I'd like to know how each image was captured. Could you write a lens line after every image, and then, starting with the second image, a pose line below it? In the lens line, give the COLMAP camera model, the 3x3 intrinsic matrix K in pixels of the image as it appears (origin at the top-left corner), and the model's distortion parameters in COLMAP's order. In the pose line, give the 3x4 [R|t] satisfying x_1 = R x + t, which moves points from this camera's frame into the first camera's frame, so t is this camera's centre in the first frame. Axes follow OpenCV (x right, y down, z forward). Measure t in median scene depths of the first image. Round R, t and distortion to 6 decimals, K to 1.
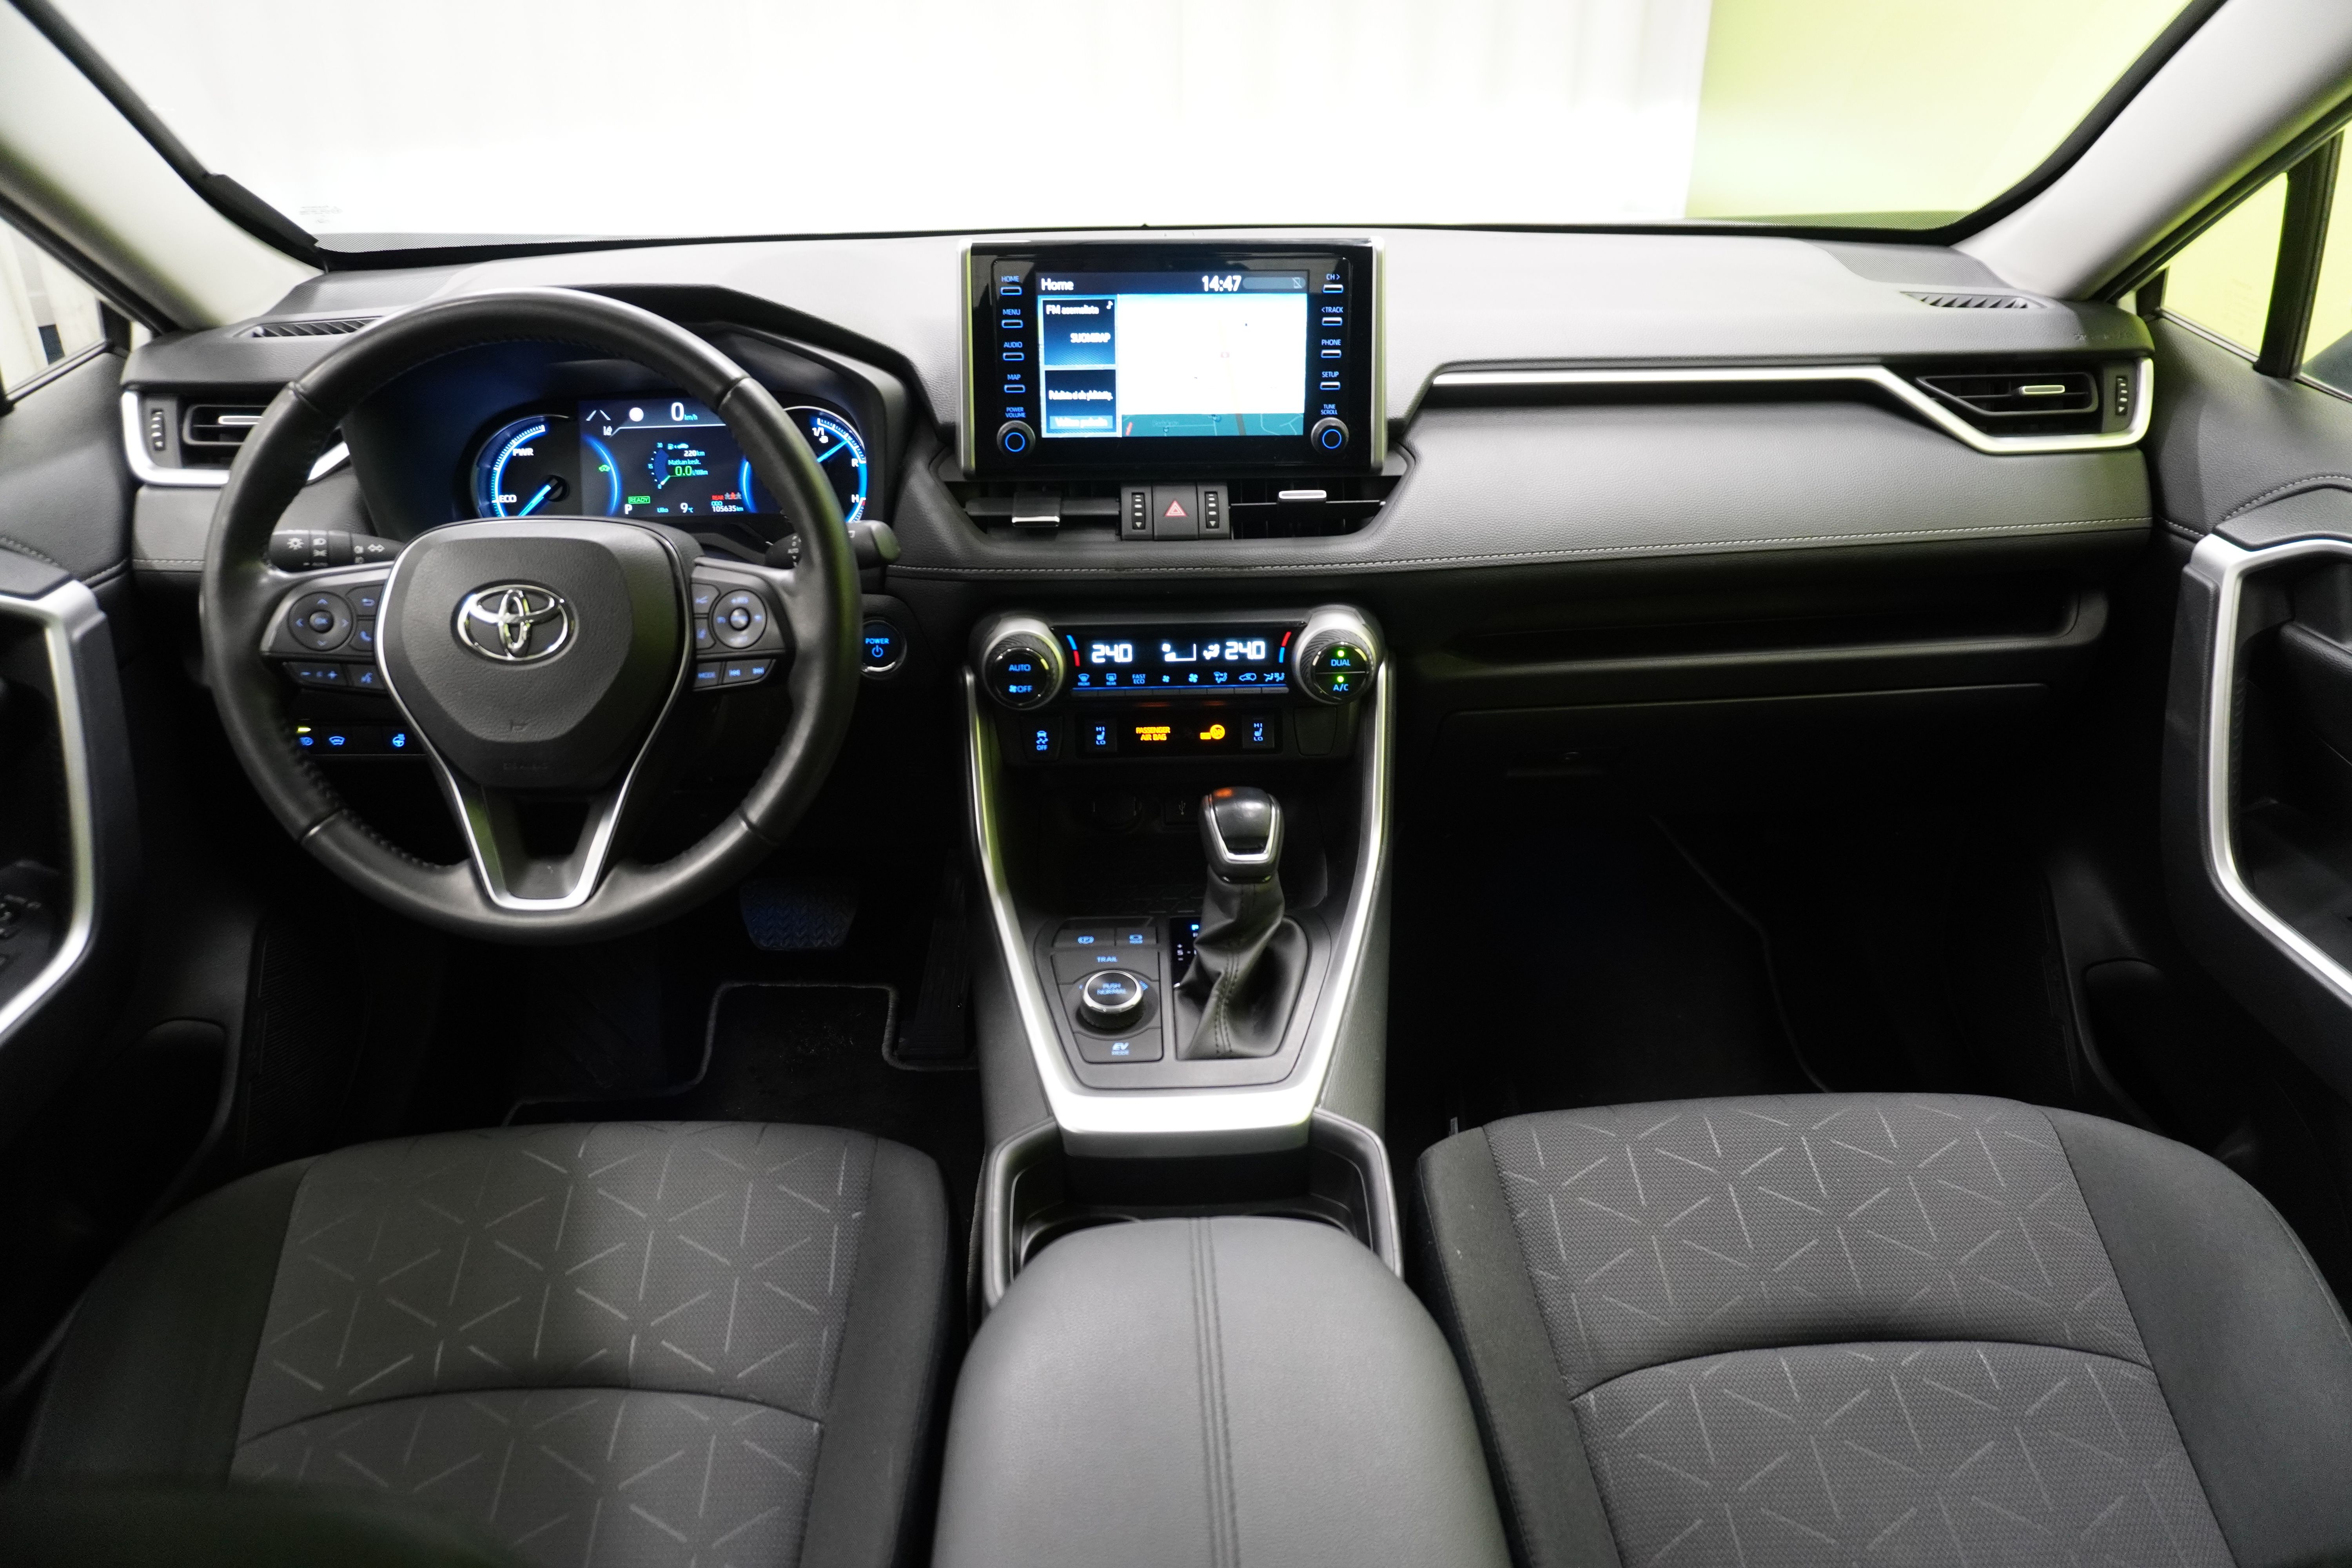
lens RADIAL K [[1736.9, 0, 1178.4], [0, 1736.9, 735.7], [0, 0, 1]] dist [0.002523, 0.002497]
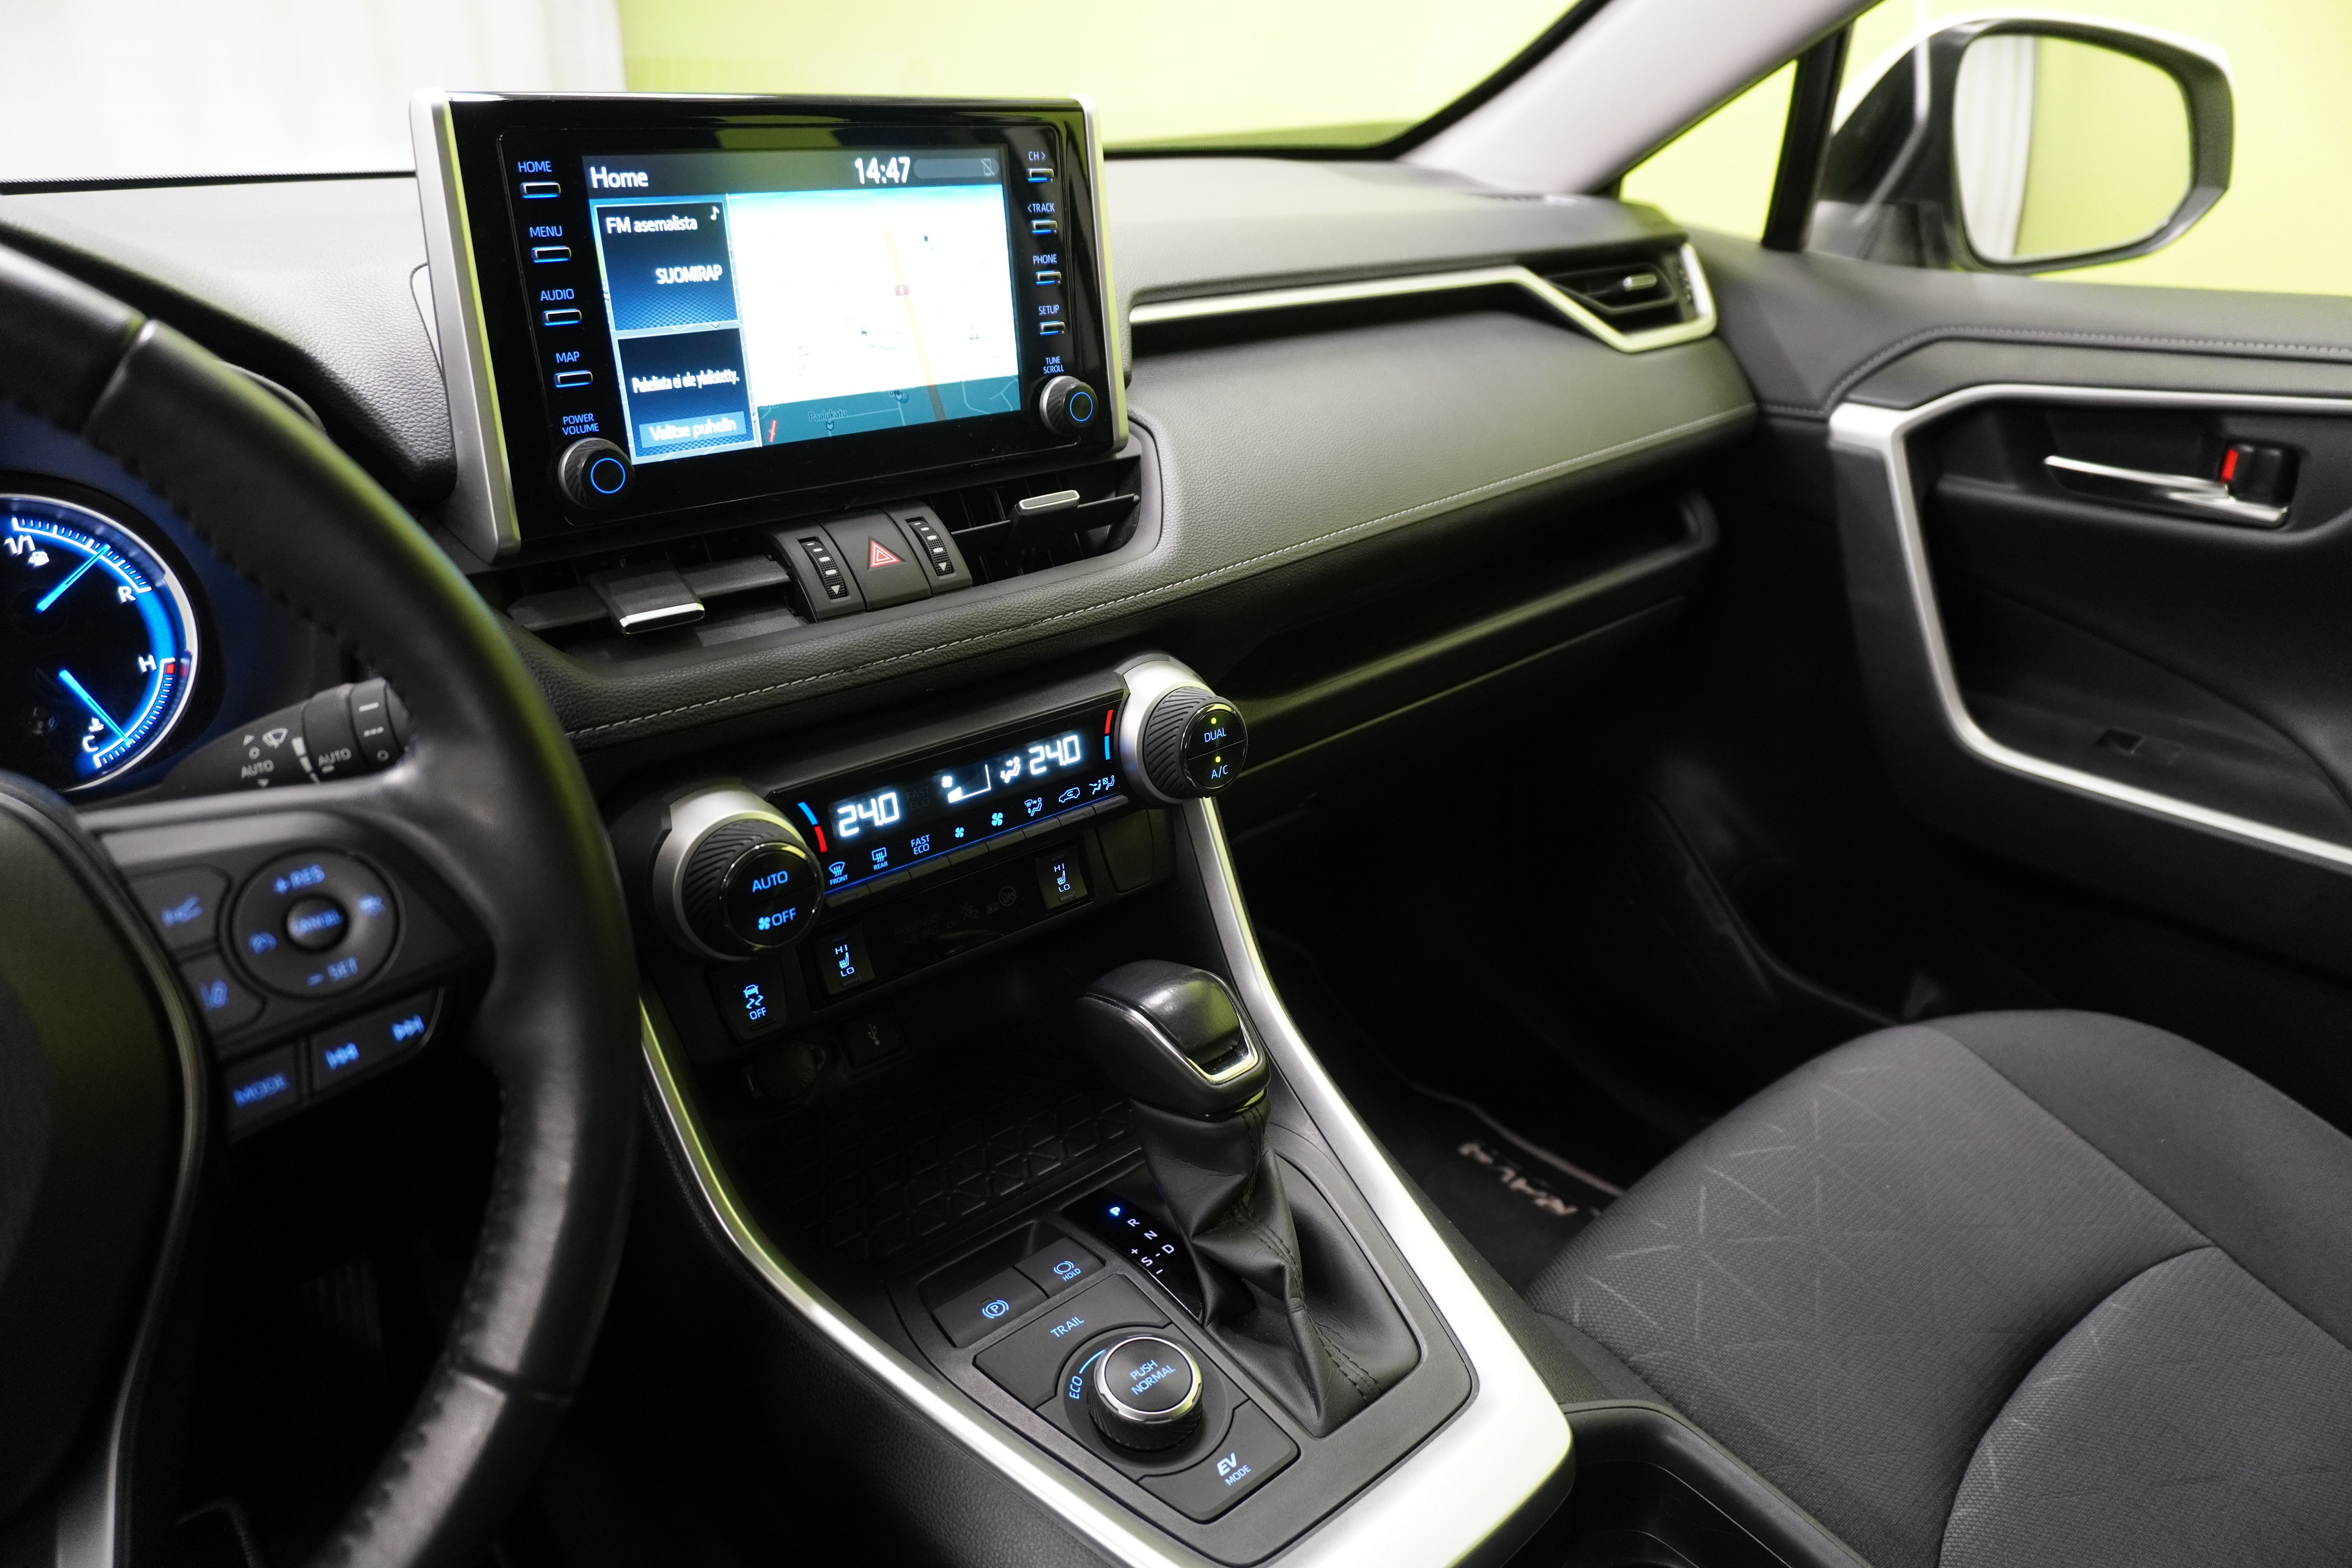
lens RADIAL K [[1736.9, 0, 1178.4], [0, 1736.9, 735.7], [0, 0, 1]] dist [0.002523, 0.002497]
pose [[0.735419, -0.222224, 0.640137, -0.321756], [0.262371, 0.964390, 0.033365, -0.064567], [-0.624757, 0.143416, 0.767536, 0.496553]]
